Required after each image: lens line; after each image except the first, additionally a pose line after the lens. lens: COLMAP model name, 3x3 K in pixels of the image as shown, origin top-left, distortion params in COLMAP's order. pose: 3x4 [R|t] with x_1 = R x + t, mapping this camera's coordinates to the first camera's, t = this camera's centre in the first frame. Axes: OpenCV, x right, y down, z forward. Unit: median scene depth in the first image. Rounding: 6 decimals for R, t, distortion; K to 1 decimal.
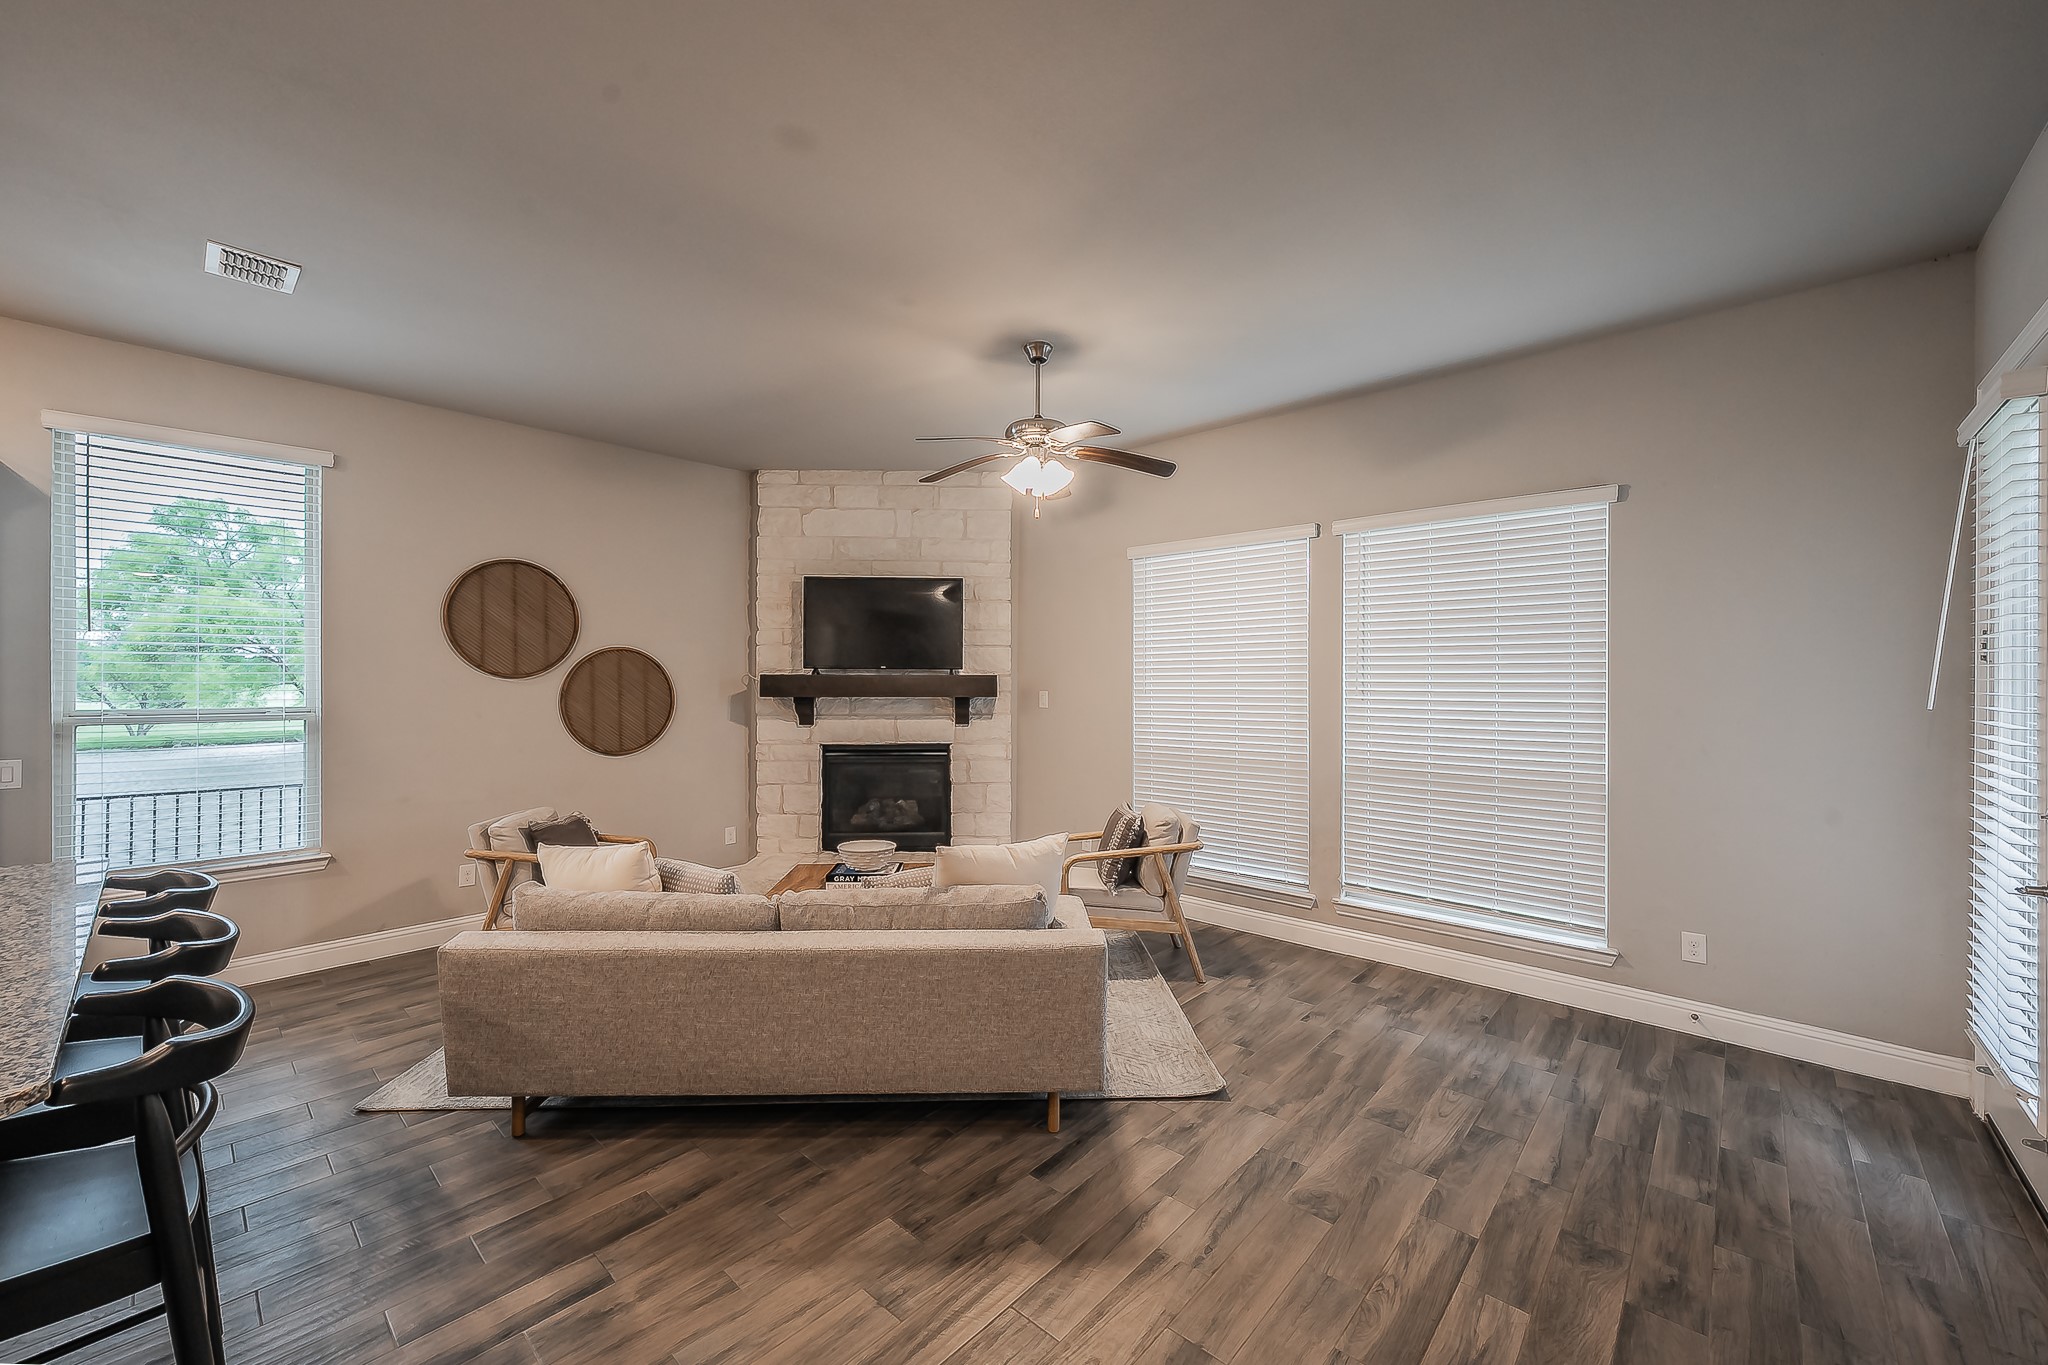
lens RADIAL K [[792.6, 0, 1017.9], [0, 792.6, 680.0], [0, 0, 1]] dist [-0.002227, -0.000228]
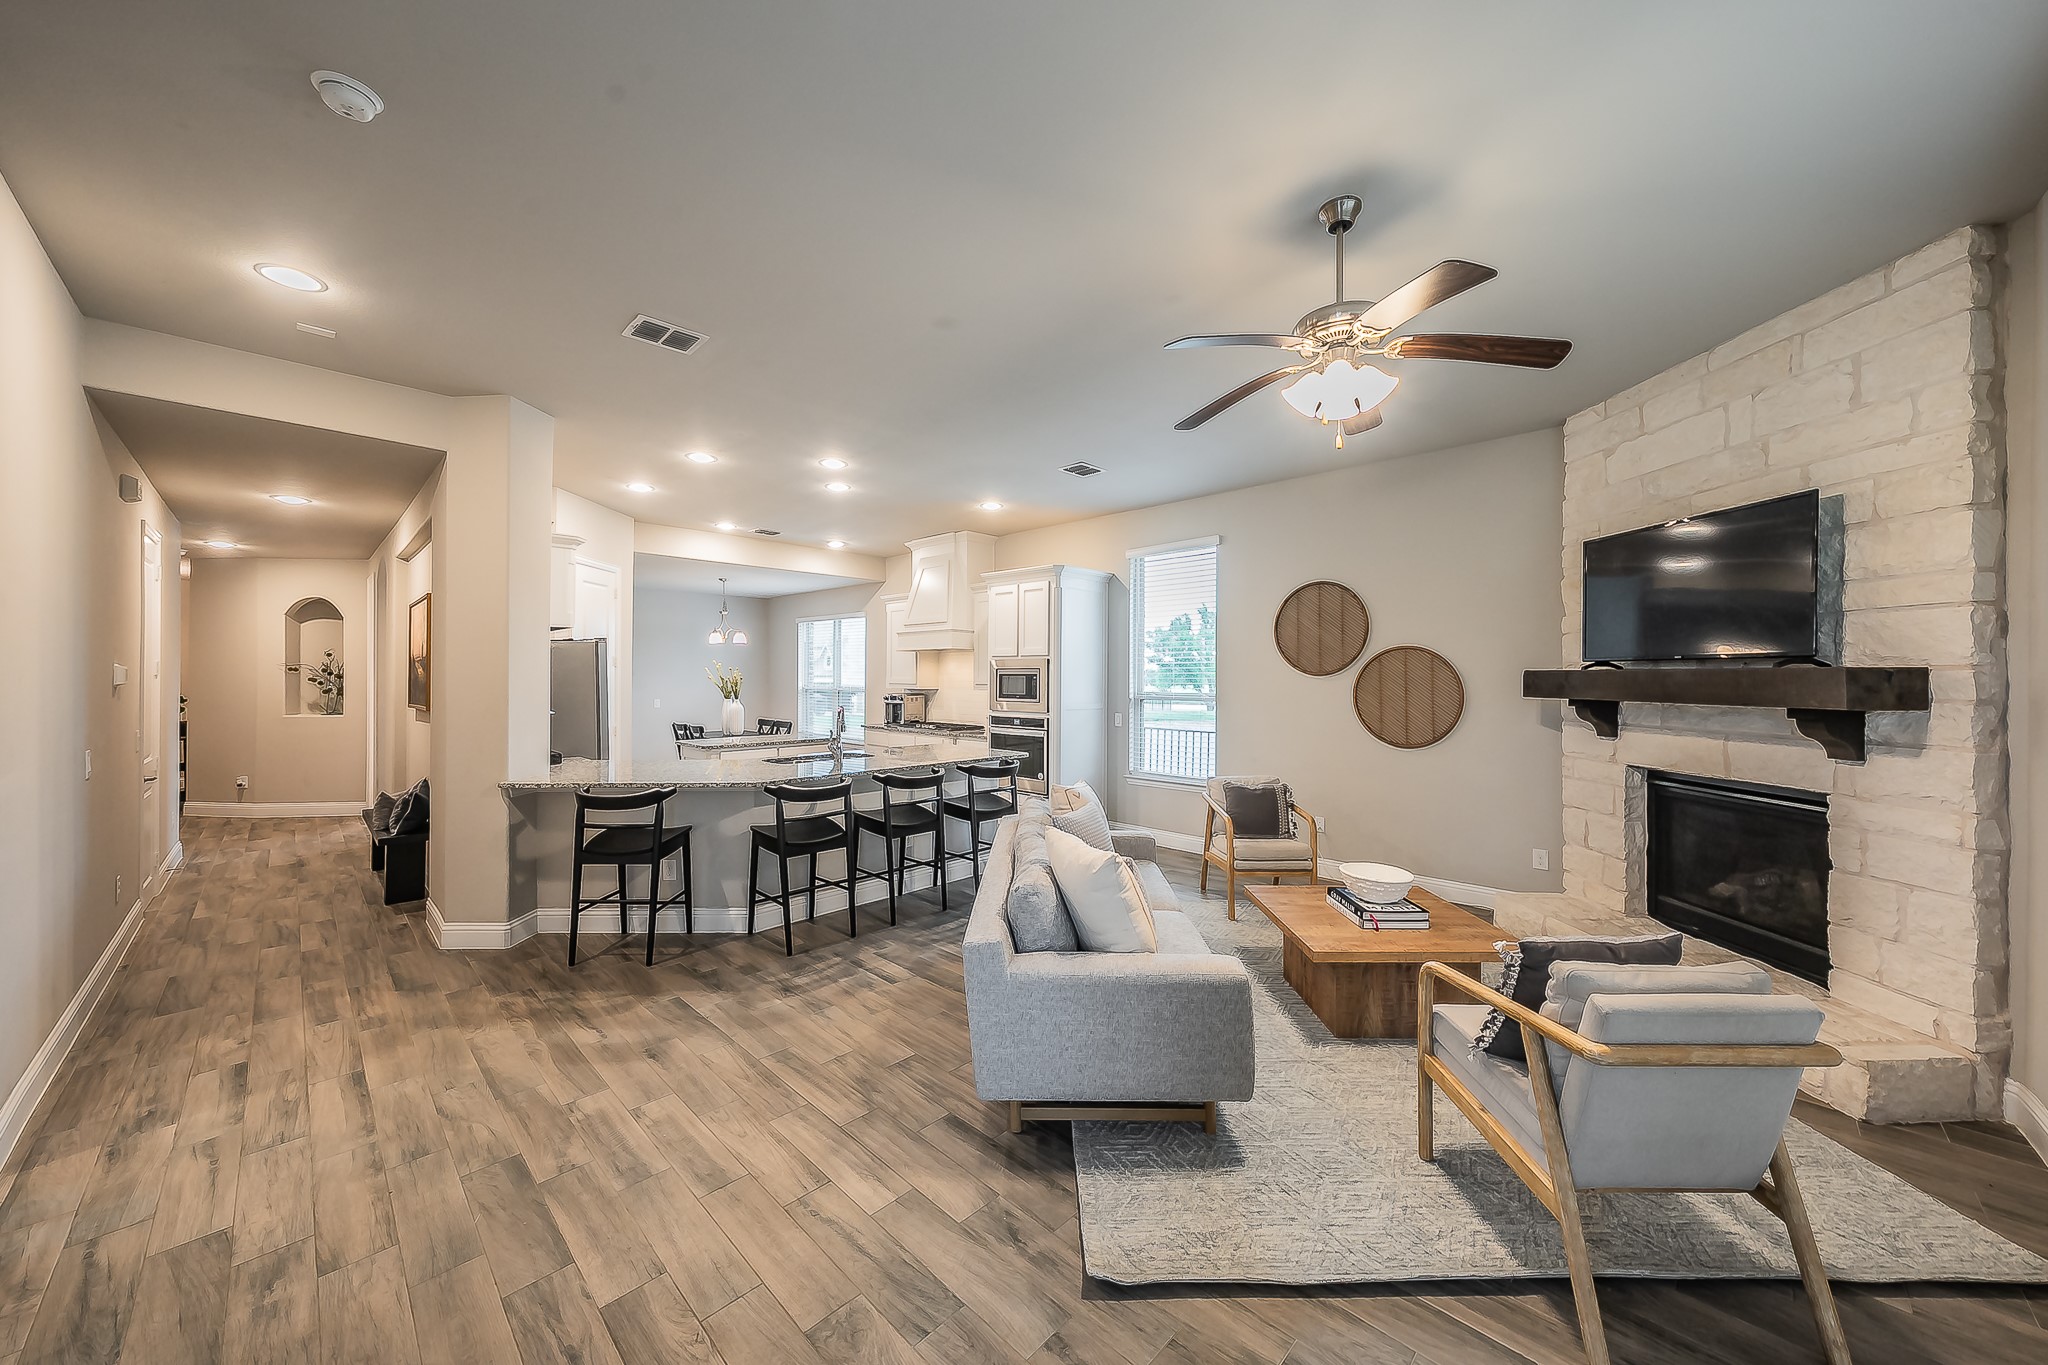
lens RADIAL K [[722.3, 0, 1028.1], [0, 722.3, 675.7], [0, 0, 1]] dist [-0.001103, 0.000183]
pose [[-0.028709, -0.002440, -0.999585, 0.473251], [0.000260, 0.999997, -0.002449, 0.000274], [0.999588, -0.000330, -0.028708, 0.517140]]
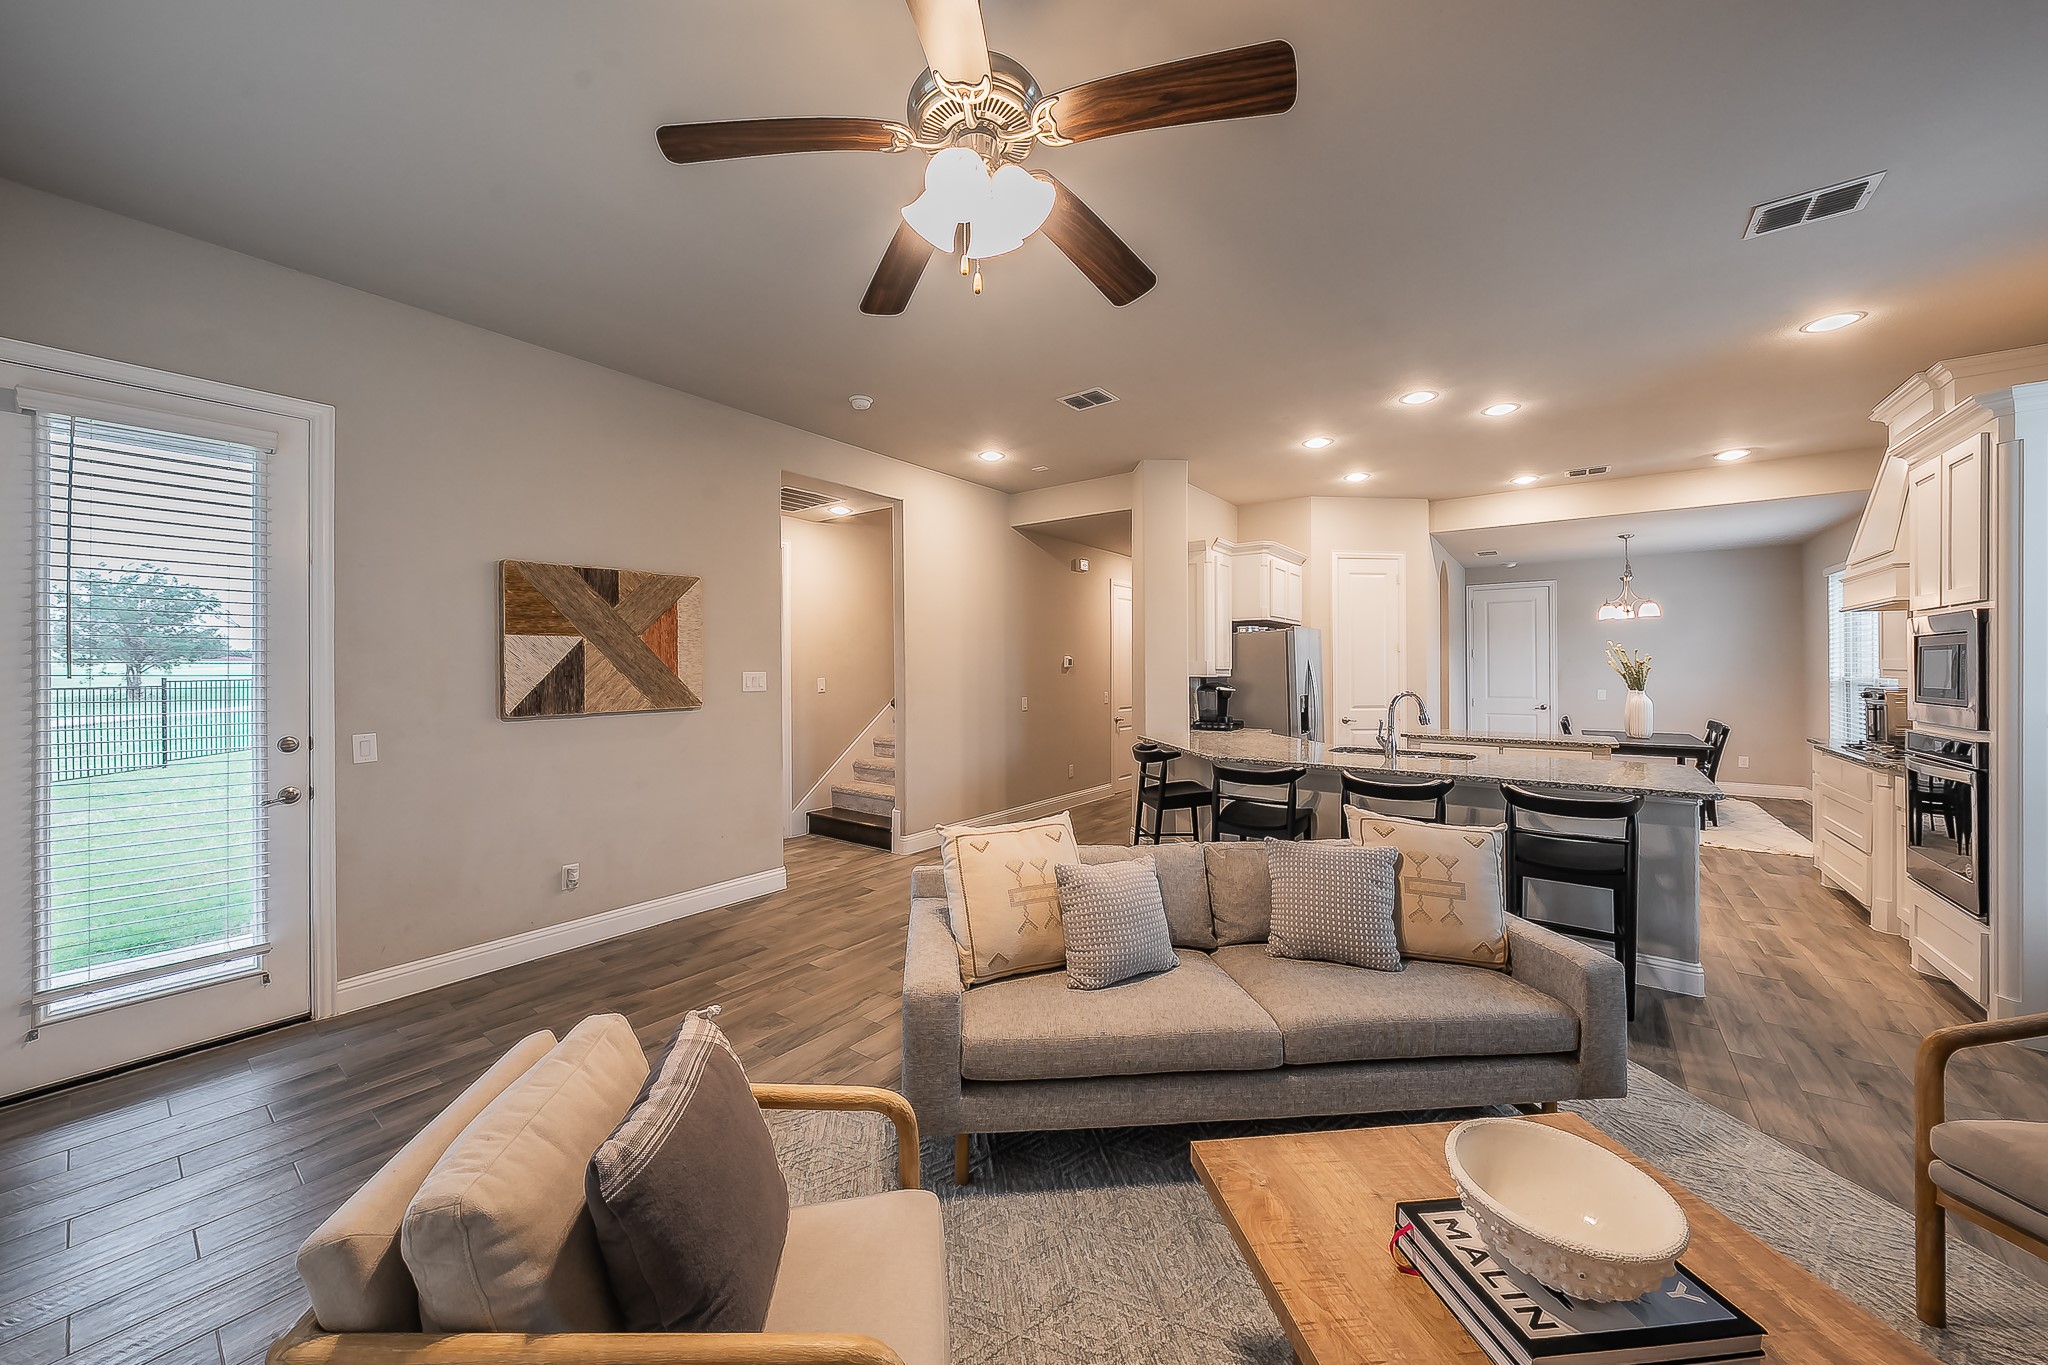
lens RADIAL K [[729.5, 0, 998.4], [0, 729.5, 662.9], [0, 0, 1]] dist [-0.001289, -0.000144]
pose [[-0.996936, -0.000646, -0.078218, 0.031519], [-0.000037, 0.999970, -0.007790, 0.012014], [0.078220, -0.007763, -0.996906, 0.999630]]
